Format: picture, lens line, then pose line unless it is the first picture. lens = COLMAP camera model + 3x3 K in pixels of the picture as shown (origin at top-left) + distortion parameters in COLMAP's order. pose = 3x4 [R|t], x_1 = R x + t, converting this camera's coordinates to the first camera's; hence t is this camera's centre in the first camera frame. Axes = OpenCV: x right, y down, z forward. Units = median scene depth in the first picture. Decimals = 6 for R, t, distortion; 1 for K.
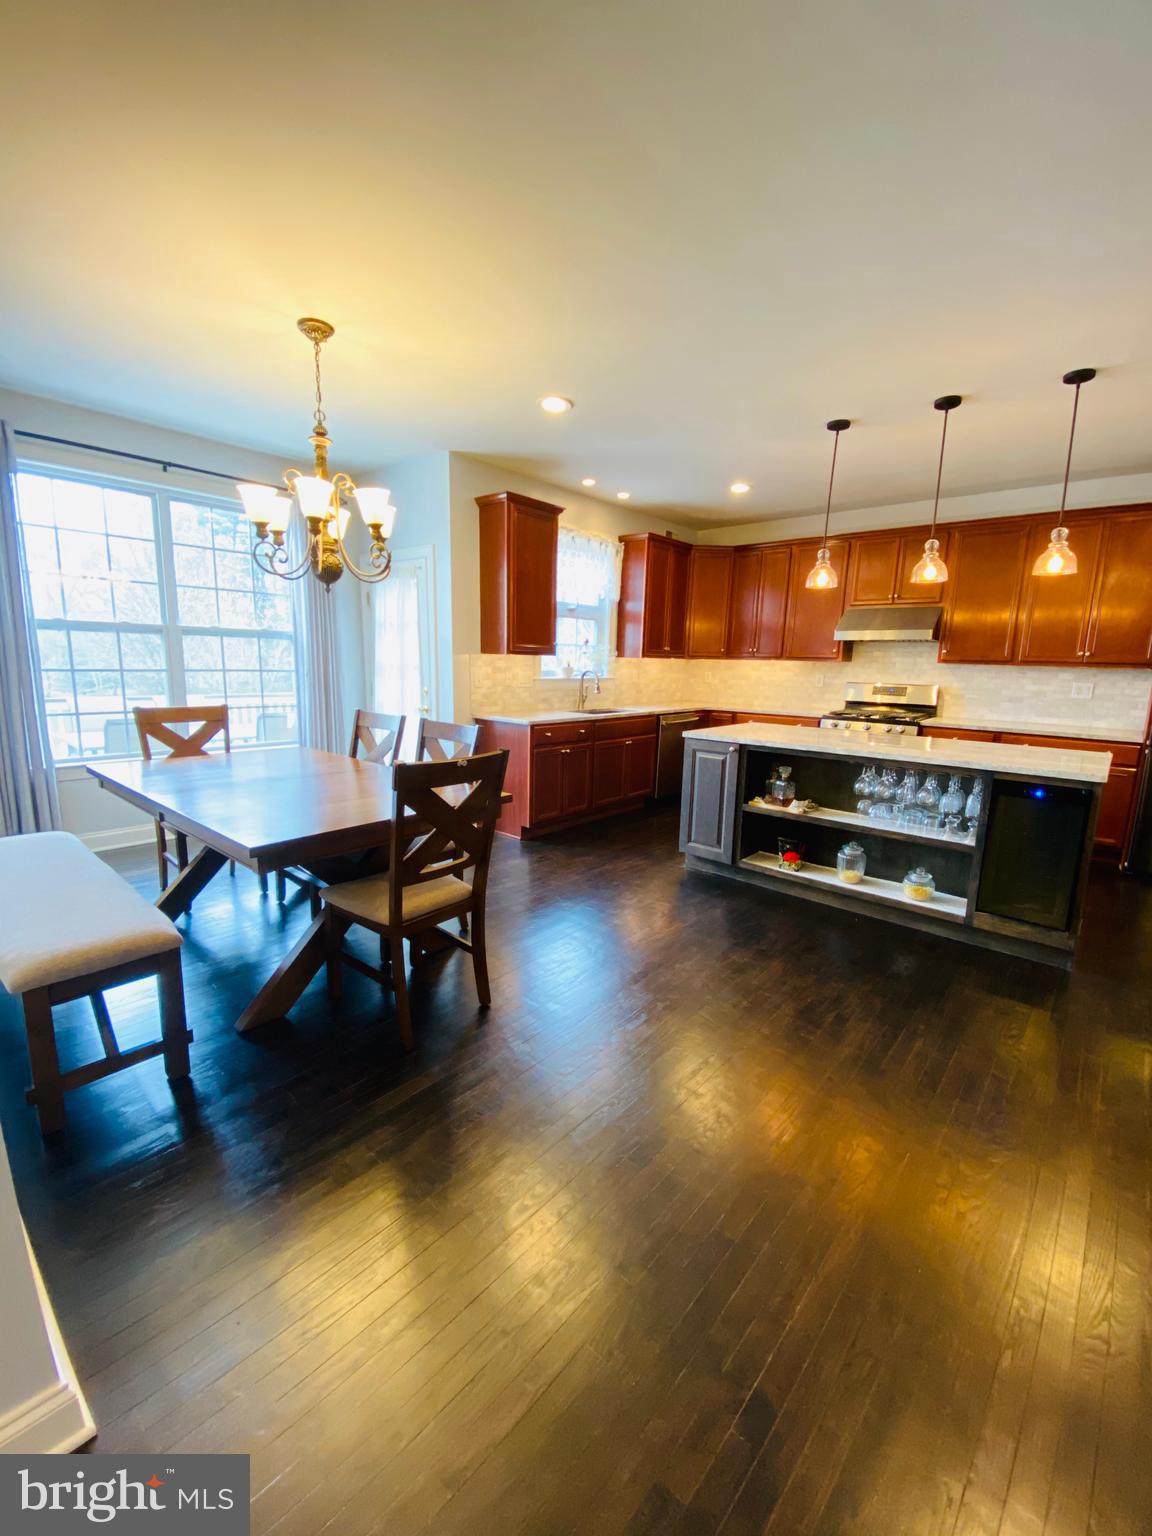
lens RADIAL K [[625.4, 0, 576.0], [0, 625.4, 768.0], [0, 0, 1]] dist [0.031218, -0.024467]
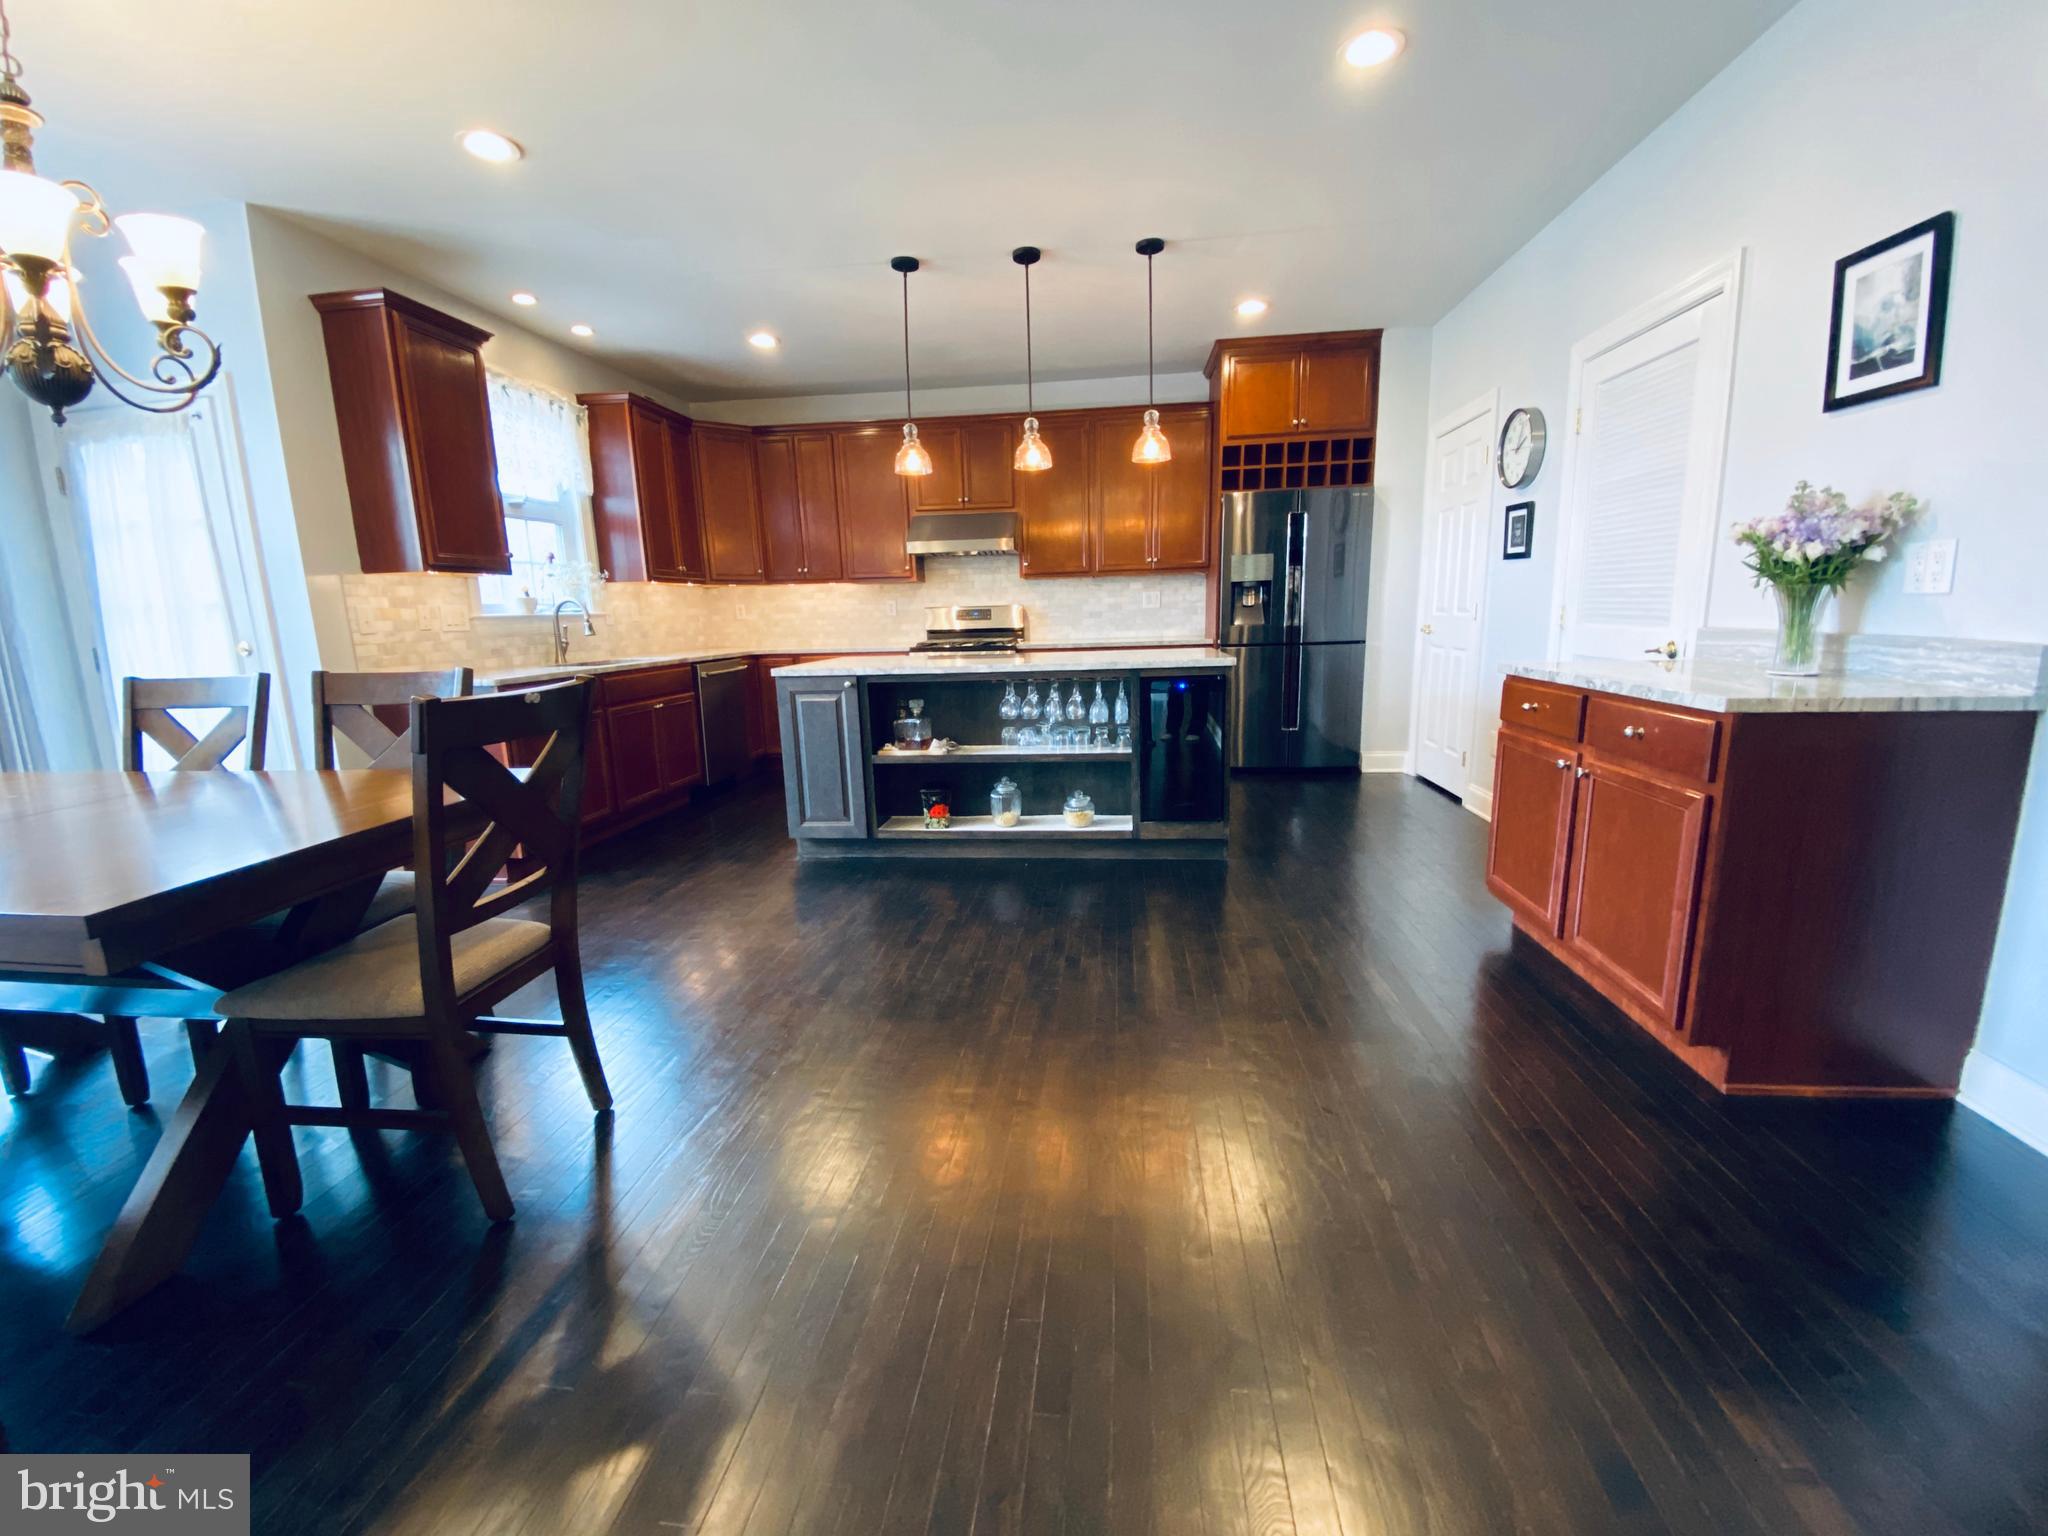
lens RADIAL K [[836.0, 0, 1027.3], [0, 836.0, 760.4], [0, 0, 1]] dist [0.069681, -0.050282]
pose [[0.820133, -0.148411, 0.552591, -0.114778], [0.146094, 0.988079, 0.048544, 0.033875], [-0.553208, 0.040917, 0.832038, 0.038708]]
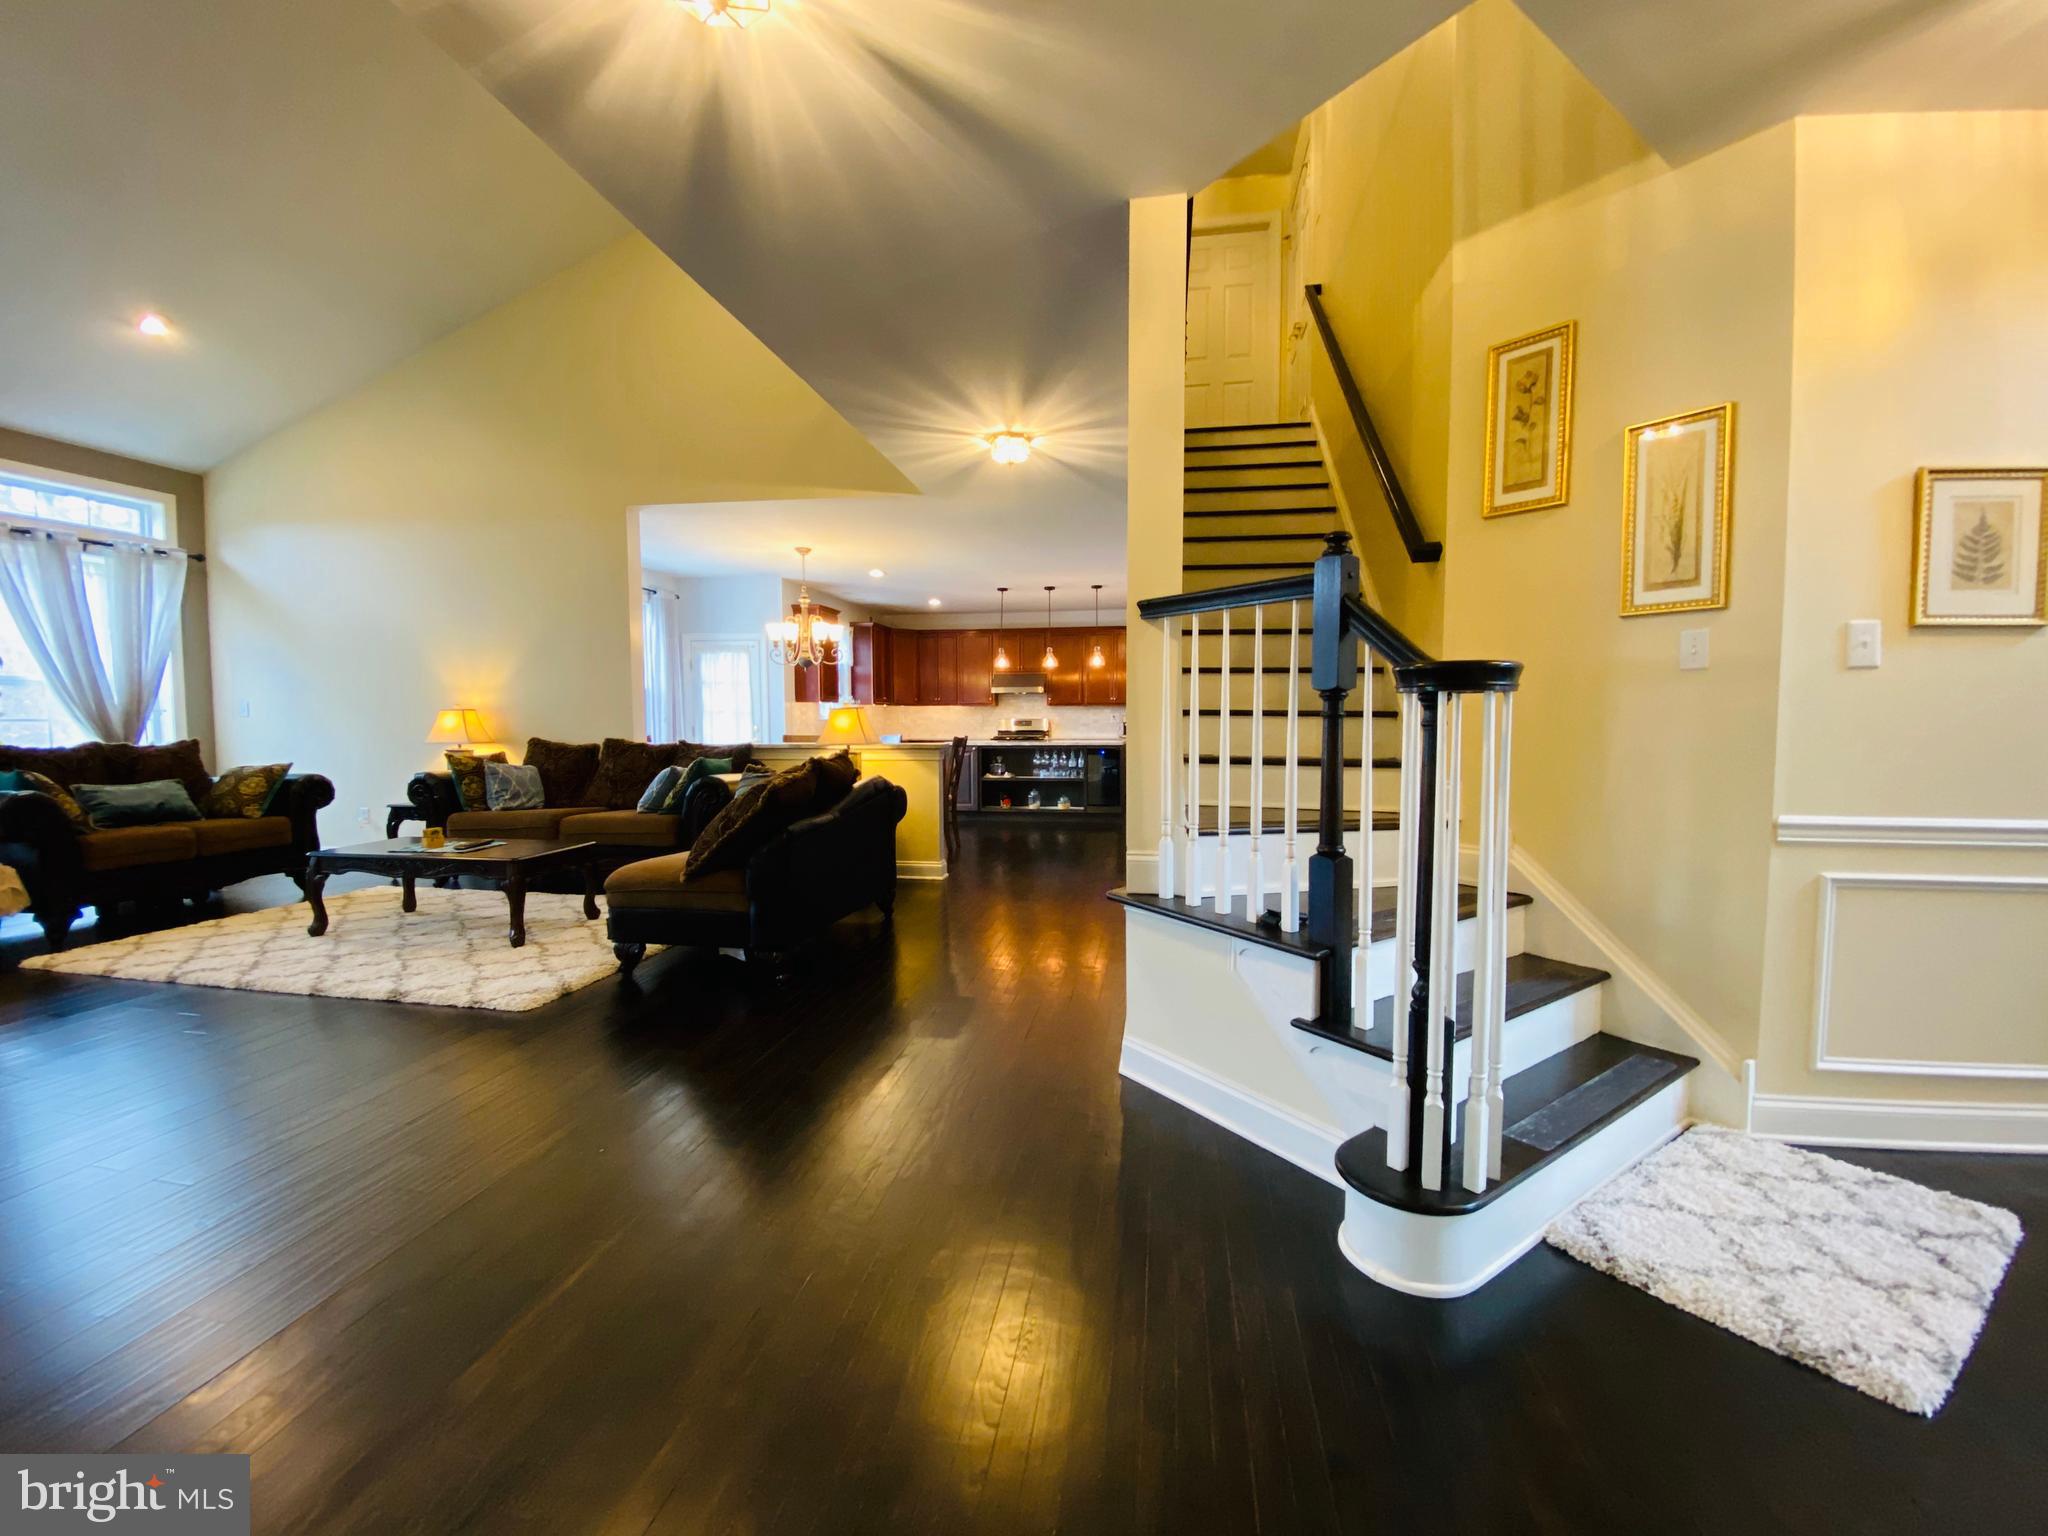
lens RADIAL K [[833.8, 0, 1026.1], [0, 833.8, 765.5], [0, 0, 1]] dist [0.031218, -0.024467]
pose [[0.848769, -0.051804, 0.526221, -0.779923], [0.111048, 0.990459, -0.081609, 0.200558], [-0.516972, 0.127703, 0.846423, -1.006589]]
